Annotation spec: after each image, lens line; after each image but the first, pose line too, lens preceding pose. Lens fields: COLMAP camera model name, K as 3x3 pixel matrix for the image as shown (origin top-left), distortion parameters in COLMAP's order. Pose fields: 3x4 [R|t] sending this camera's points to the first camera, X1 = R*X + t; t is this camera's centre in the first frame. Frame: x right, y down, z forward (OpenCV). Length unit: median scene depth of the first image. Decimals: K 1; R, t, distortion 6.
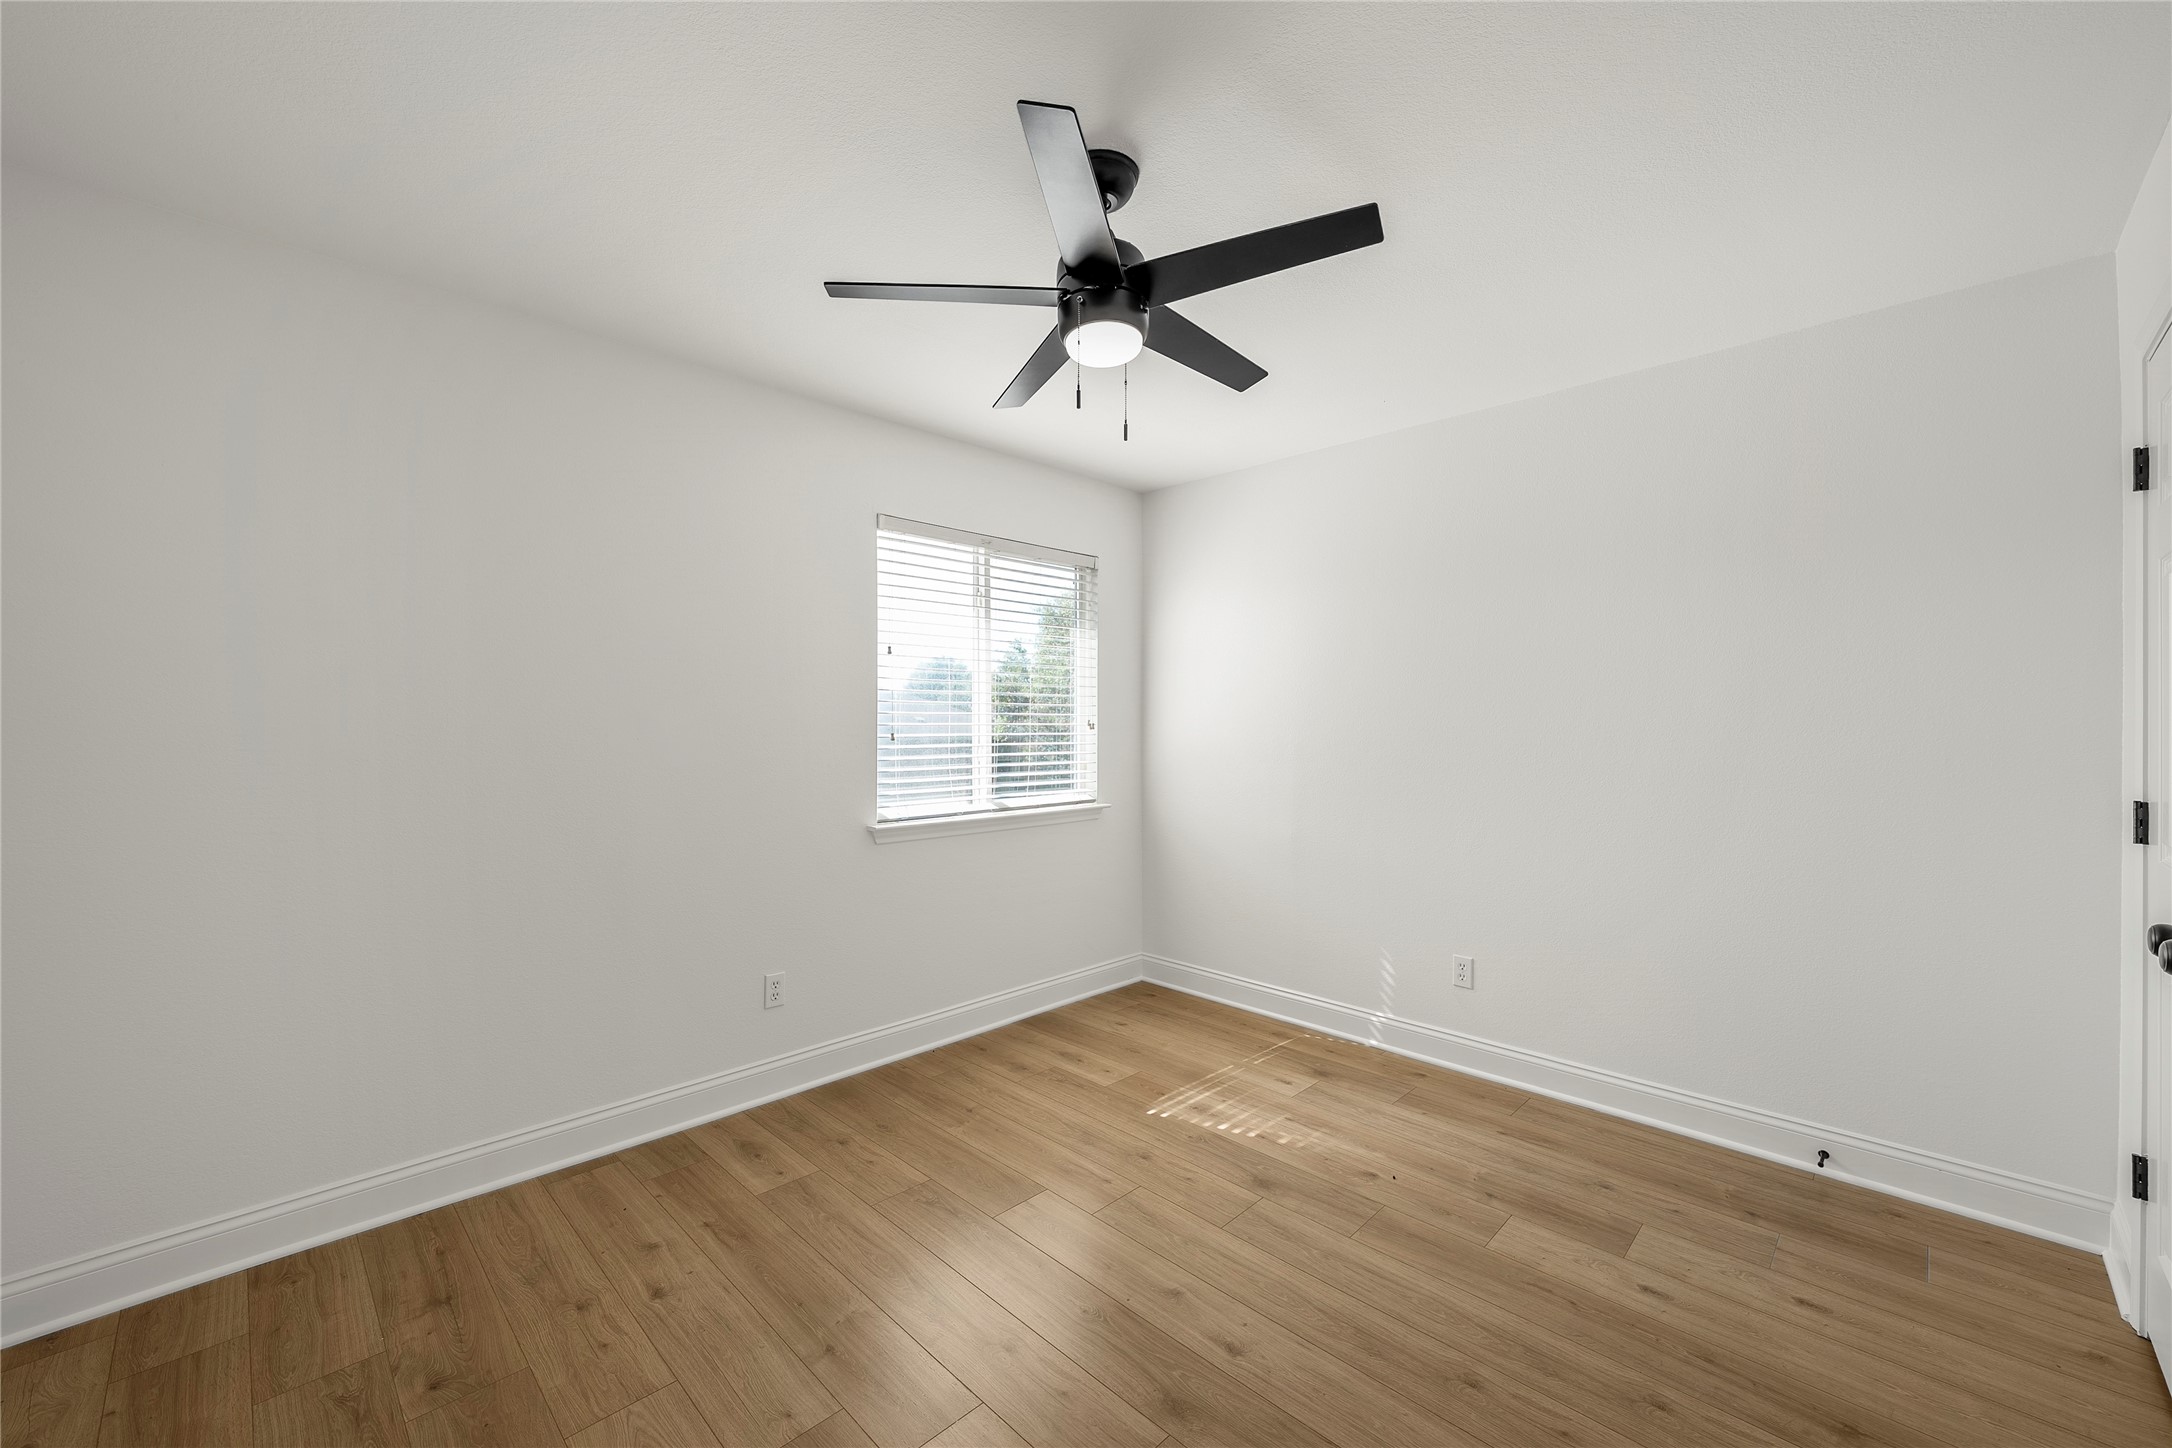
lens RADIAL K [[834.2, 0, 1086.0], [0, 834.2, 724.0], [0, 0, 1]] dist [-0.000253, -0.000027]
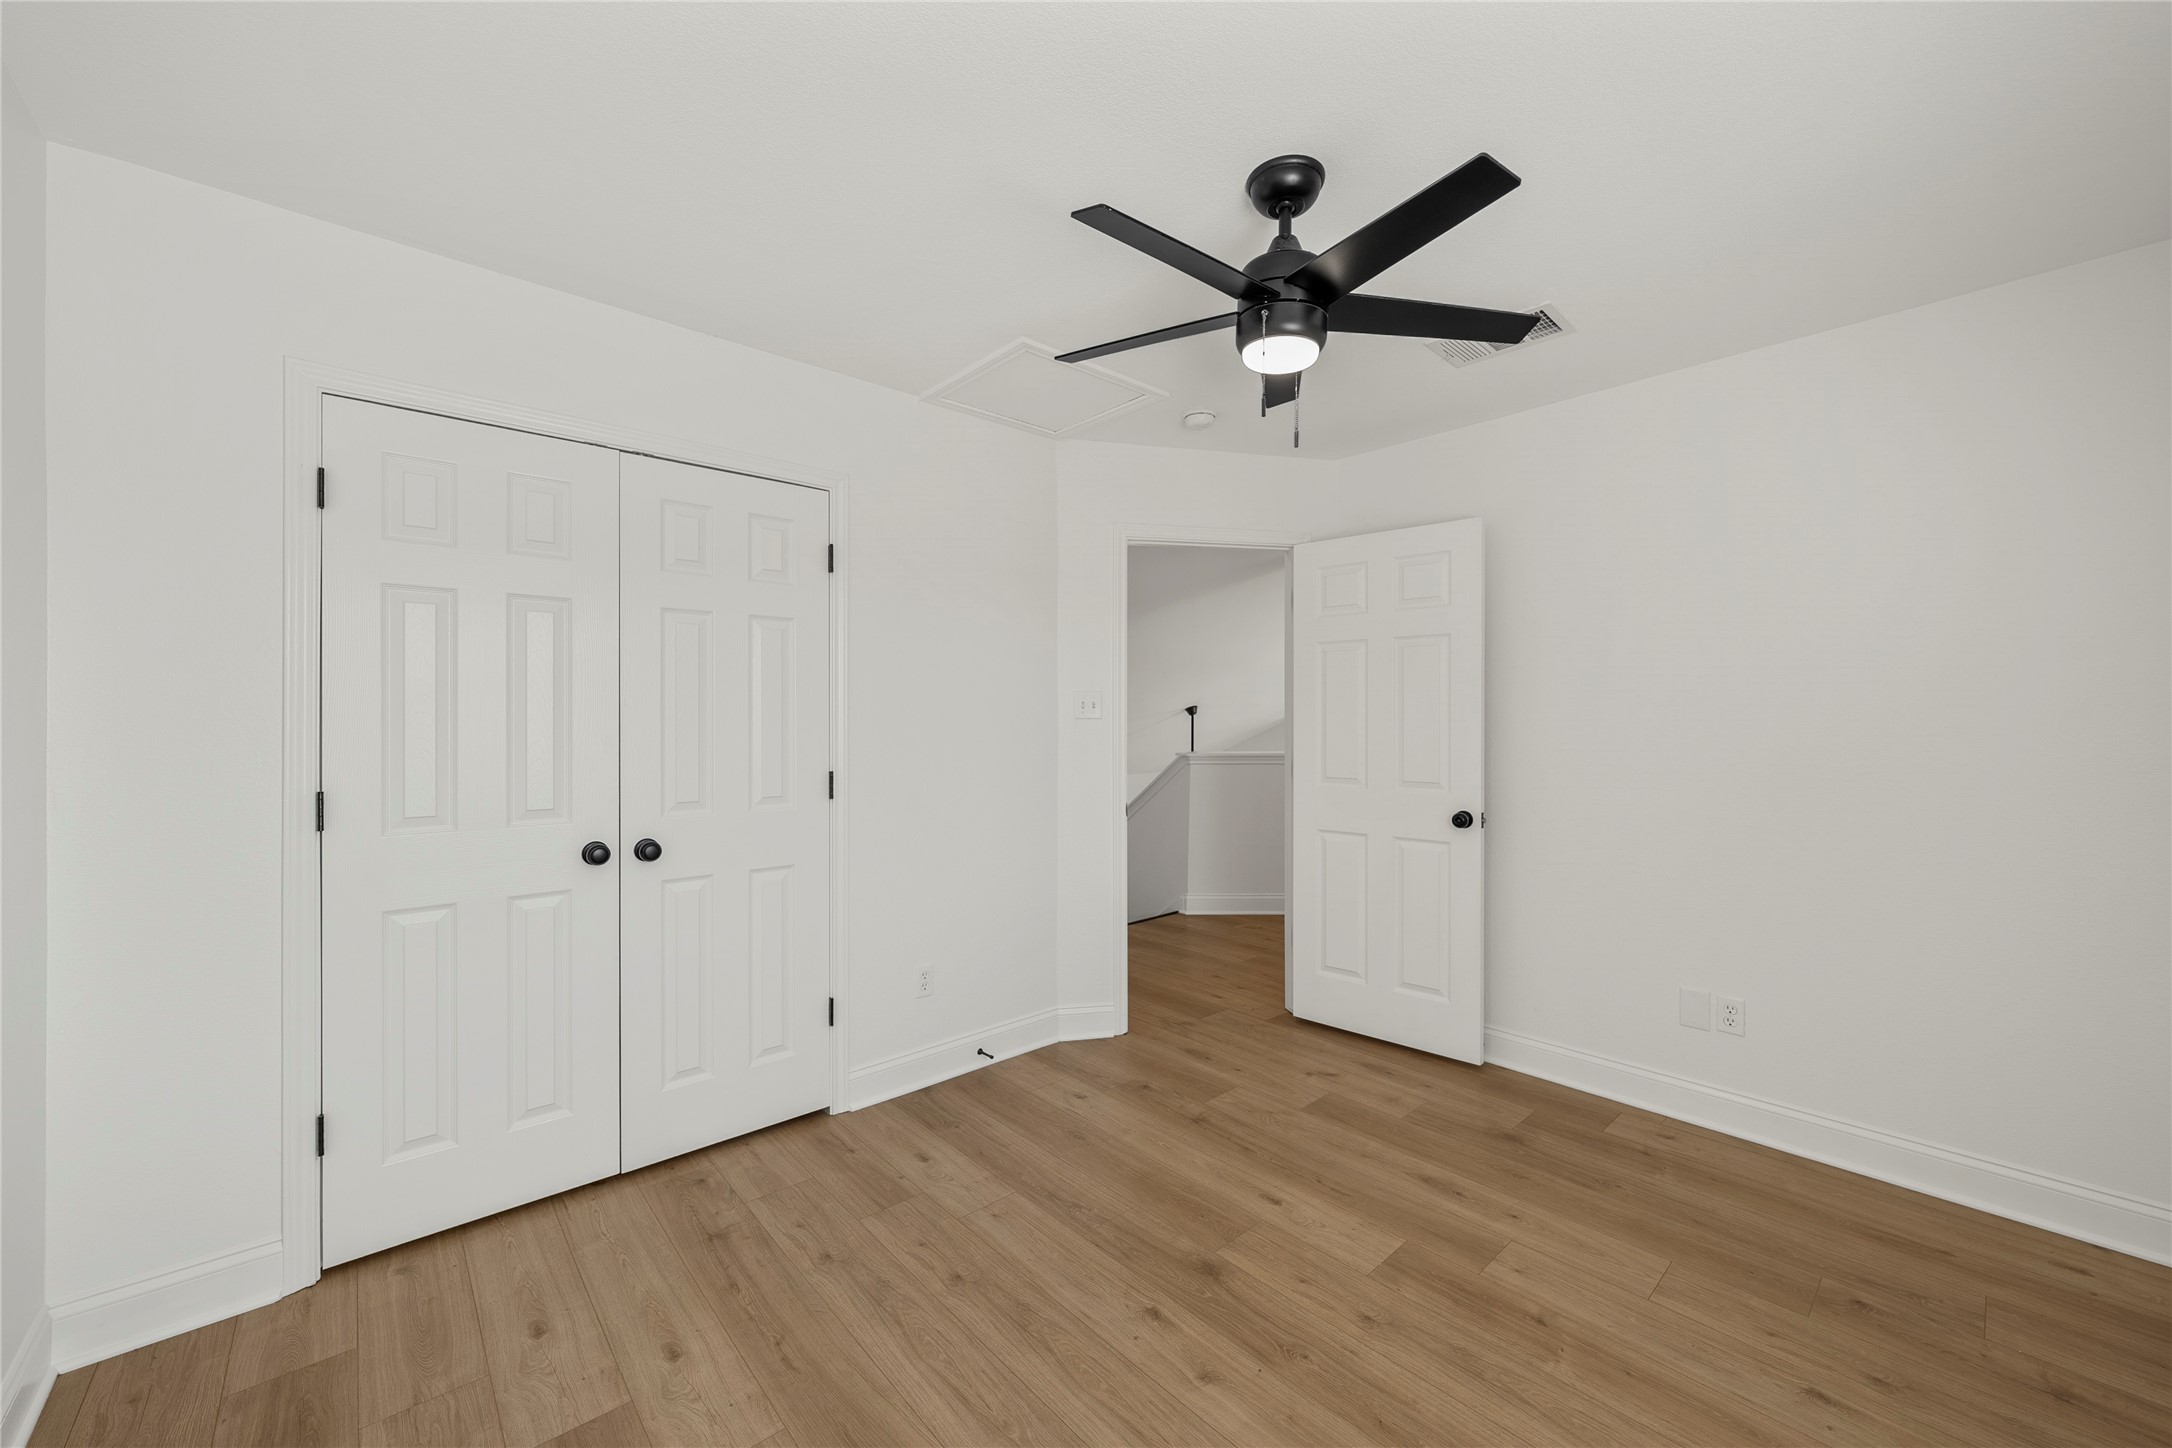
lens RADIAL K [[834.2, 0, 1086.0], [0, 834.2, 724.0], [0, 0, 1]] dist [-0.000253, -0.000027]
pose [[-0.998137, -0.003050, 0.060937, 0.196733], [-0.002546, 0.999962, 0.008354, -0.008411], [-0.060960, 0.008184, -0.998107, 2.030541]]
